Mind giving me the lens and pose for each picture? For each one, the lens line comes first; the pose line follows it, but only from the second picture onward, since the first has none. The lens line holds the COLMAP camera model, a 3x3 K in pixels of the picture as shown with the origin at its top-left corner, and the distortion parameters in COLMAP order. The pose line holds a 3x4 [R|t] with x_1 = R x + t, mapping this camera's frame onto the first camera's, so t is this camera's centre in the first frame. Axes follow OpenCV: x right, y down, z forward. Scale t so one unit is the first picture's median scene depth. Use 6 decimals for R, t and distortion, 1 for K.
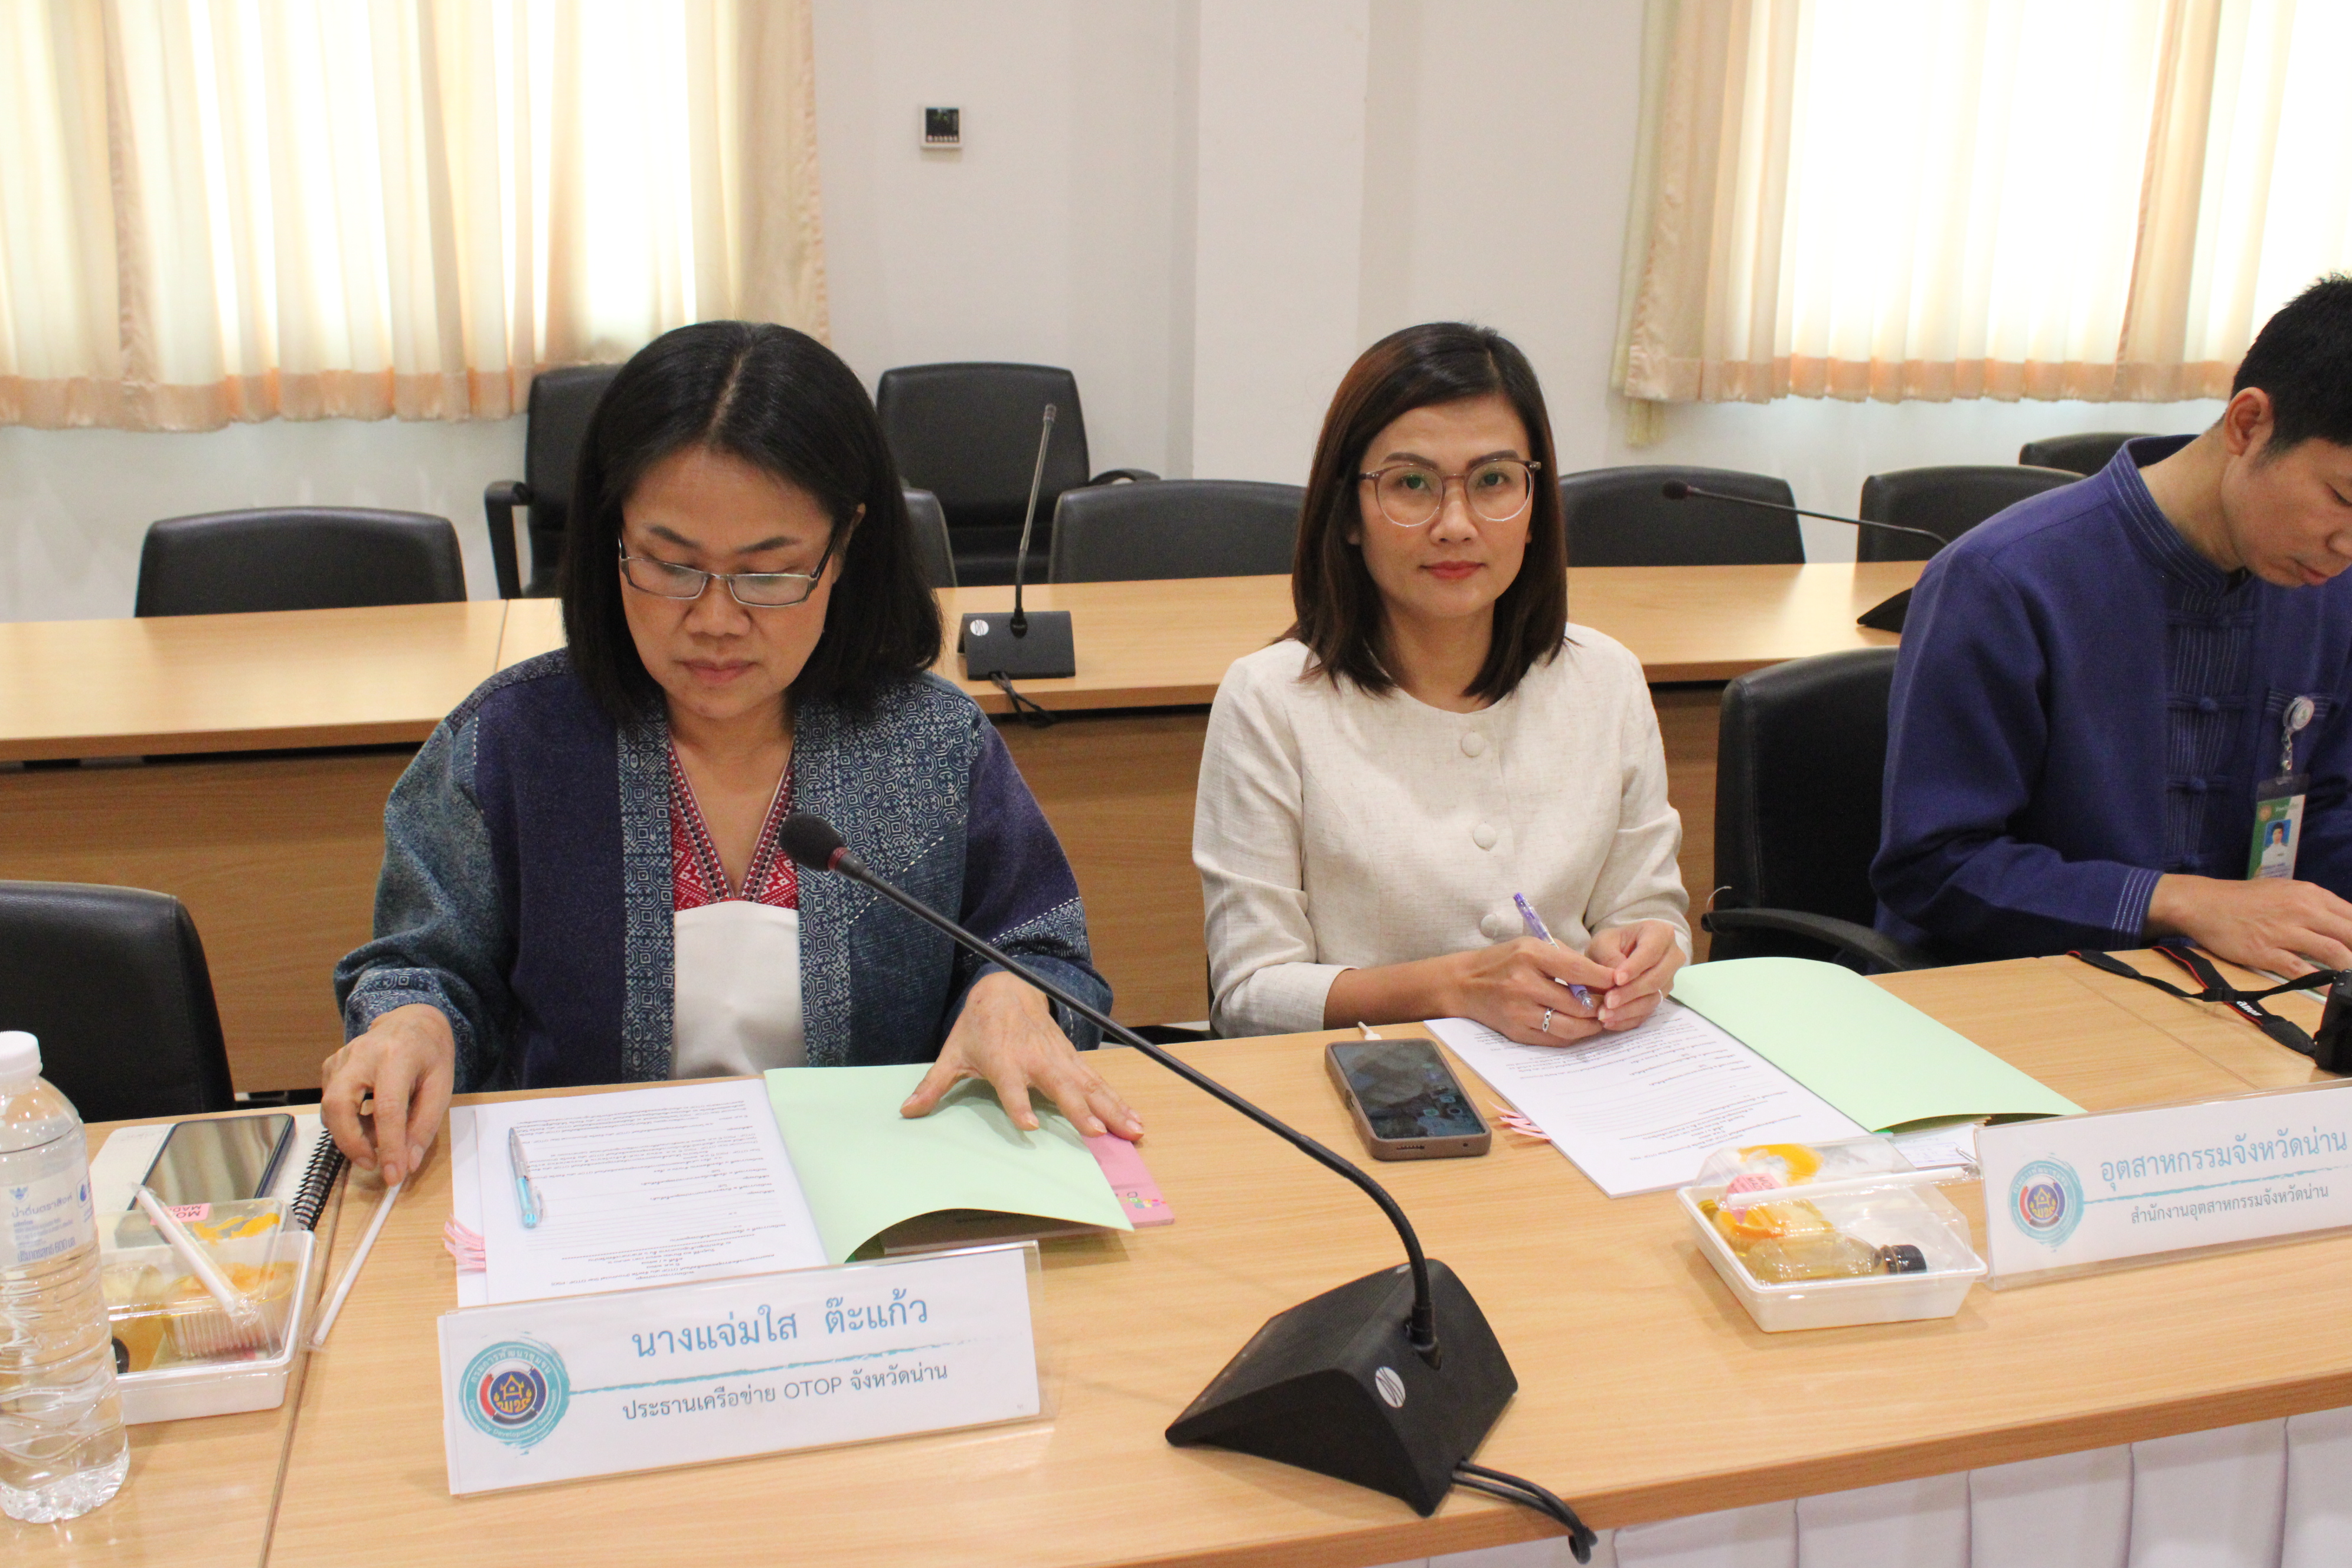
lens RADIAL K [[2256.7, 0, 1171.2], [0, 2256.7, 797.1], [0, 0, 1]] dist [-0.087129, 0.000000]
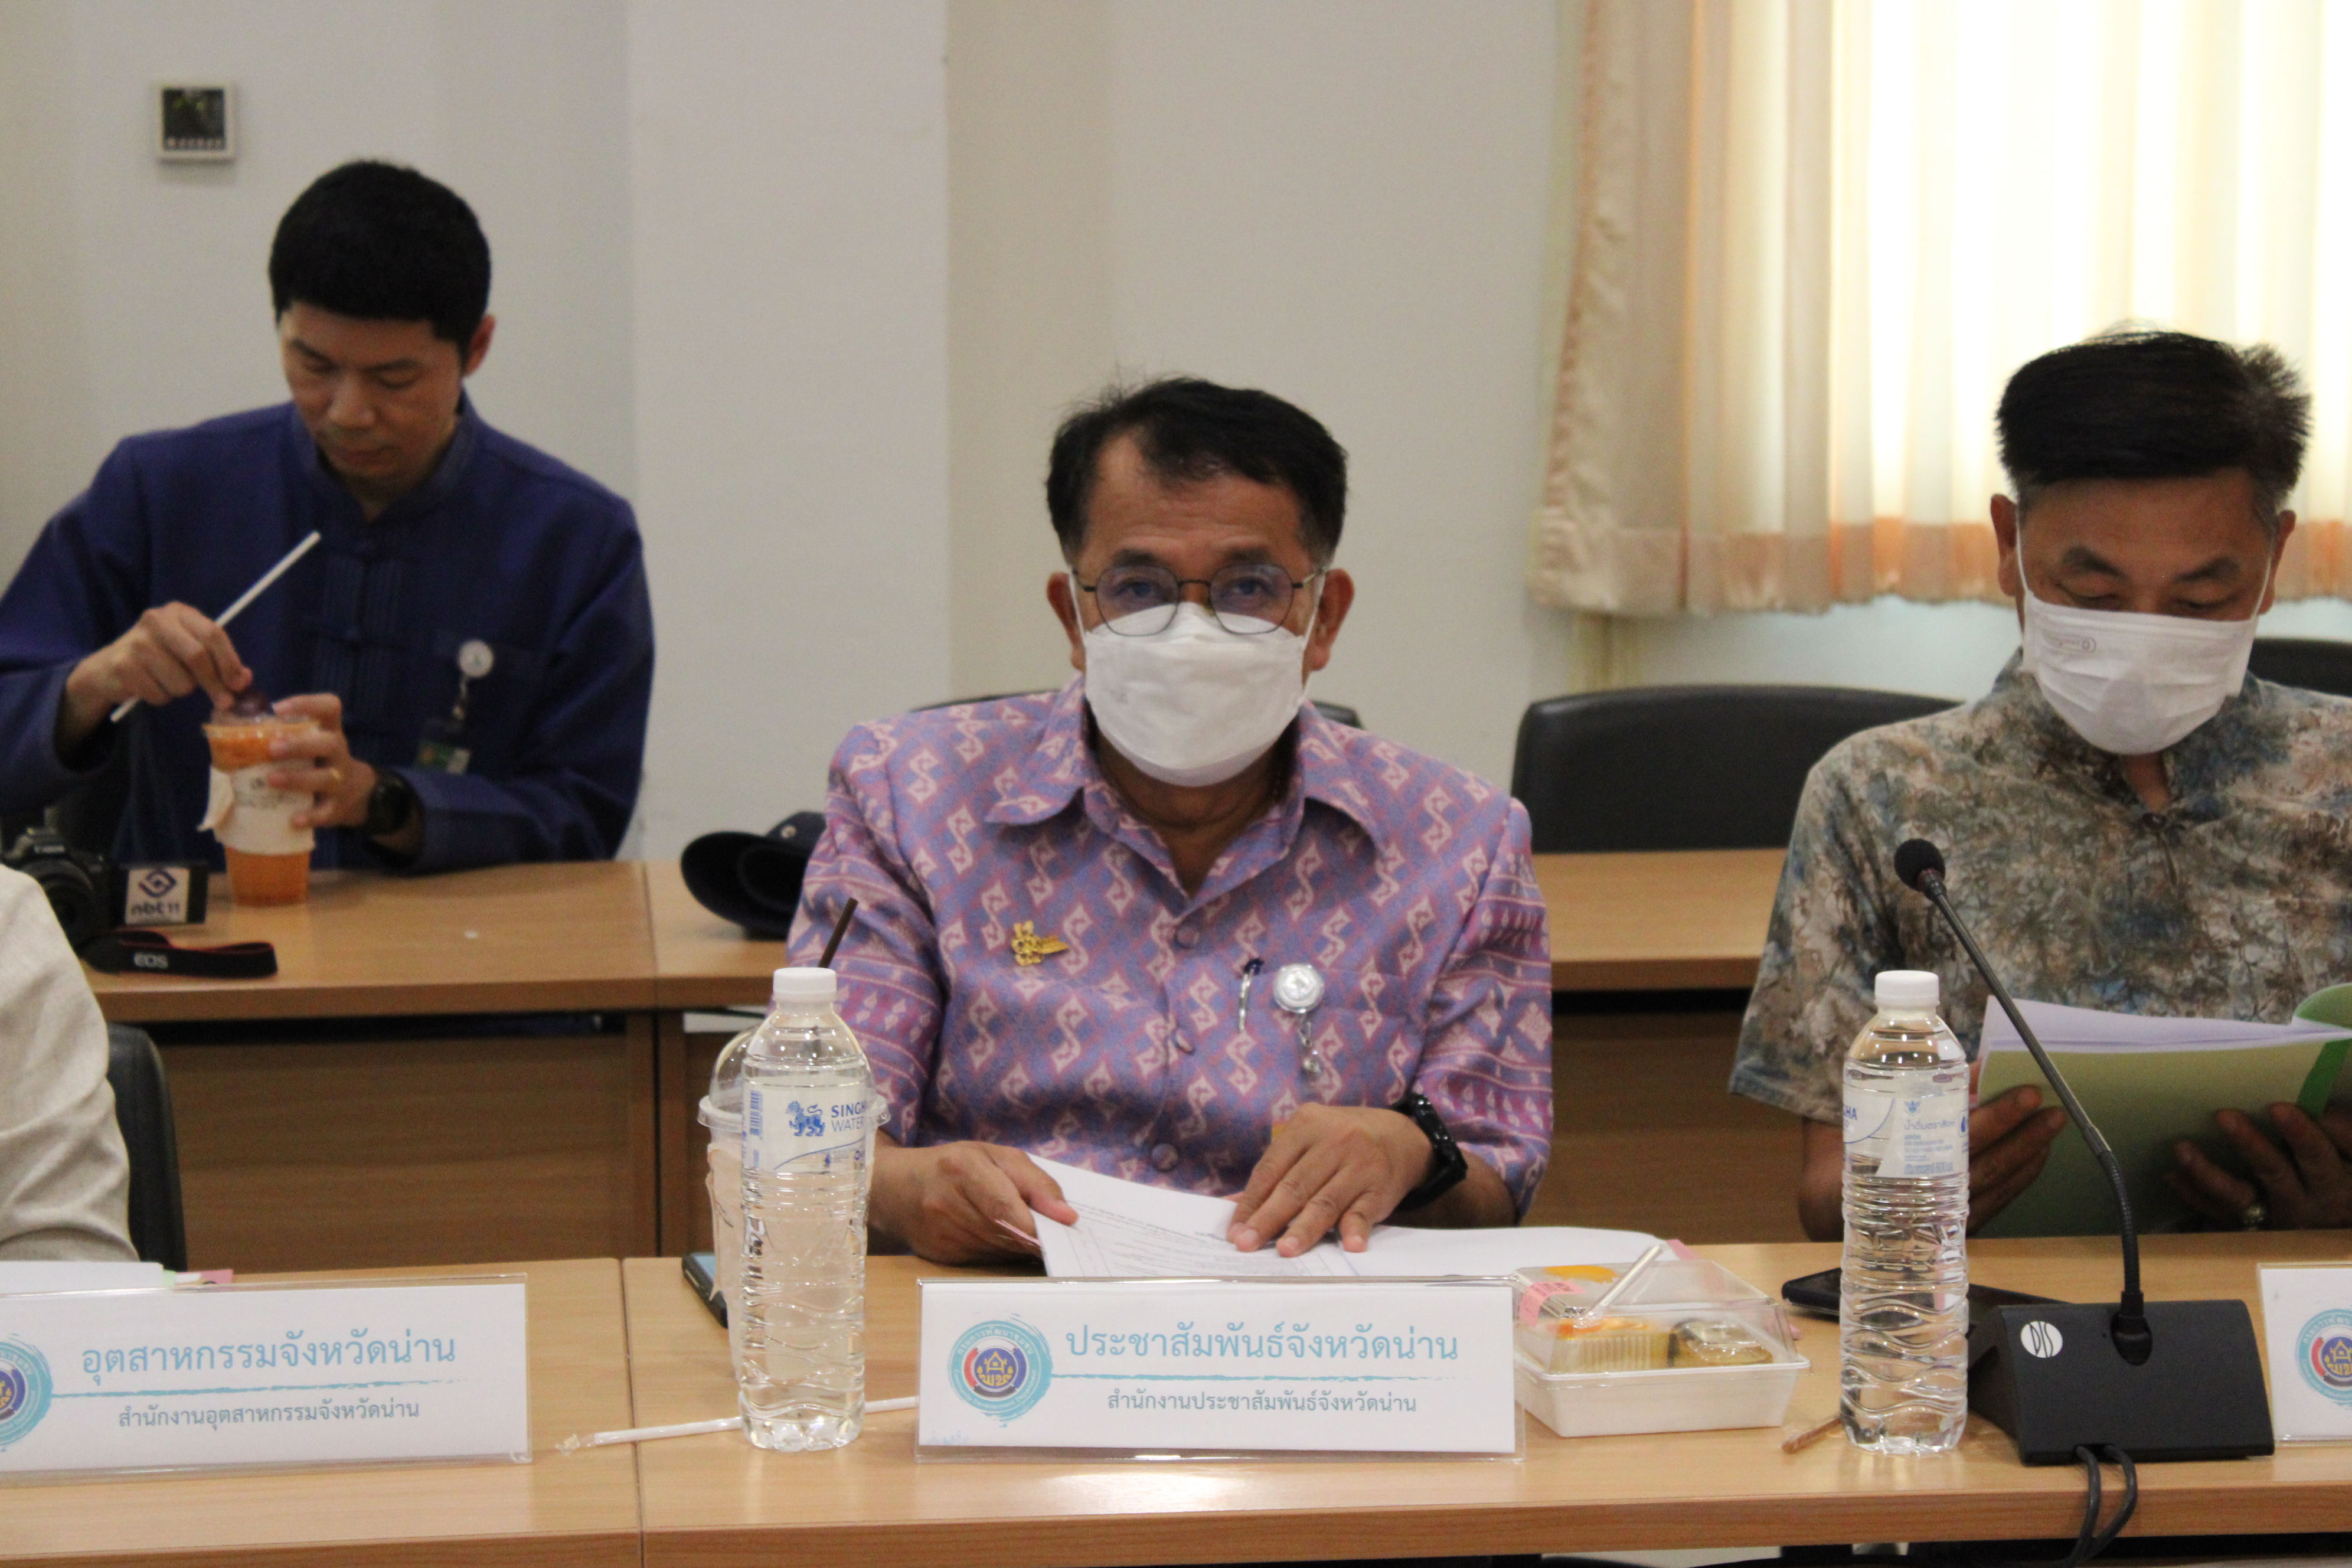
lens RADIAL K [[5673.8, 0, 1182.1], [0, 5673.8, 771.2], [0, 0, 1]] dist [0.097701, 0.000000]
pose [[0.990964, -0.002719, -0.134104, 0.302499], [-0.020060, 0.985545, -0.168221, 0.082130], [0.132623, 0.169391, 0.976585, -0.286242]]
